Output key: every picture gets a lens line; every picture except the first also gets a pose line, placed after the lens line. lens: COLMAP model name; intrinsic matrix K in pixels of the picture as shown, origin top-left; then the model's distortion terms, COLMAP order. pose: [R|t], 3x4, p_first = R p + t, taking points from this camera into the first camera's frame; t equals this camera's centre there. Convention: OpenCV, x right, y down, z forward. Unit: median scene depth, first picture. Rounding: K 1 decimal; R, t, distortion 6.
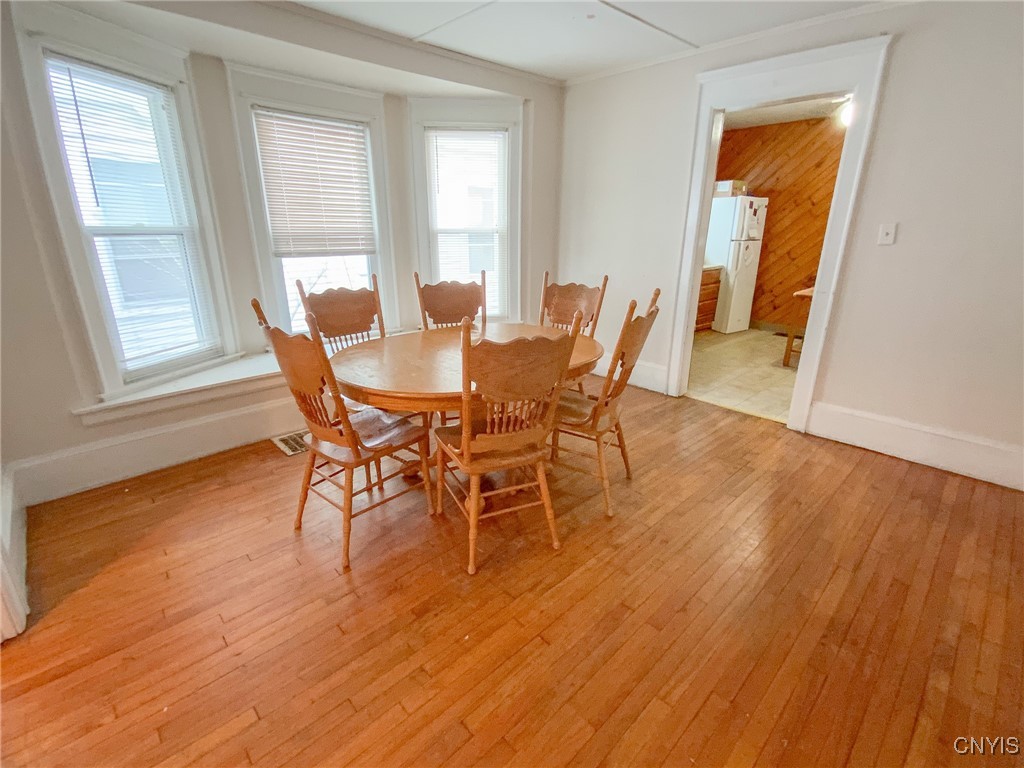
lens RADIAL K [[484.6, 0, 512.0], [0, 484.6, 384.0], [0, 0, 1]] dist [-0.005627, -0.000508]
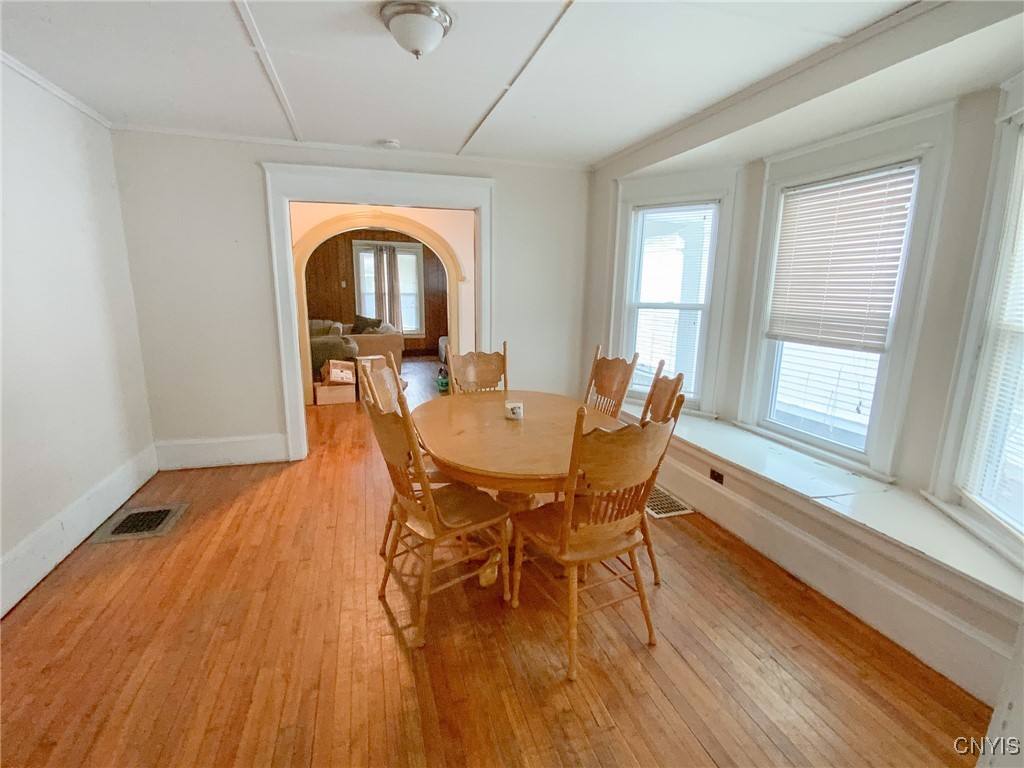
lens RADIAL K [[484.6, 0, 512.0], [0, 484.6, 384.0], [0, 0, 1]] dist [-0.005627, -0.000508]
pose [[-0.465877, 0.157851, -0.870656, 0.904243], [-0.293503, 0.900686, 0.320345, -0.515786], [0.834754, 0.404782, -0.373278, 1.482970]]
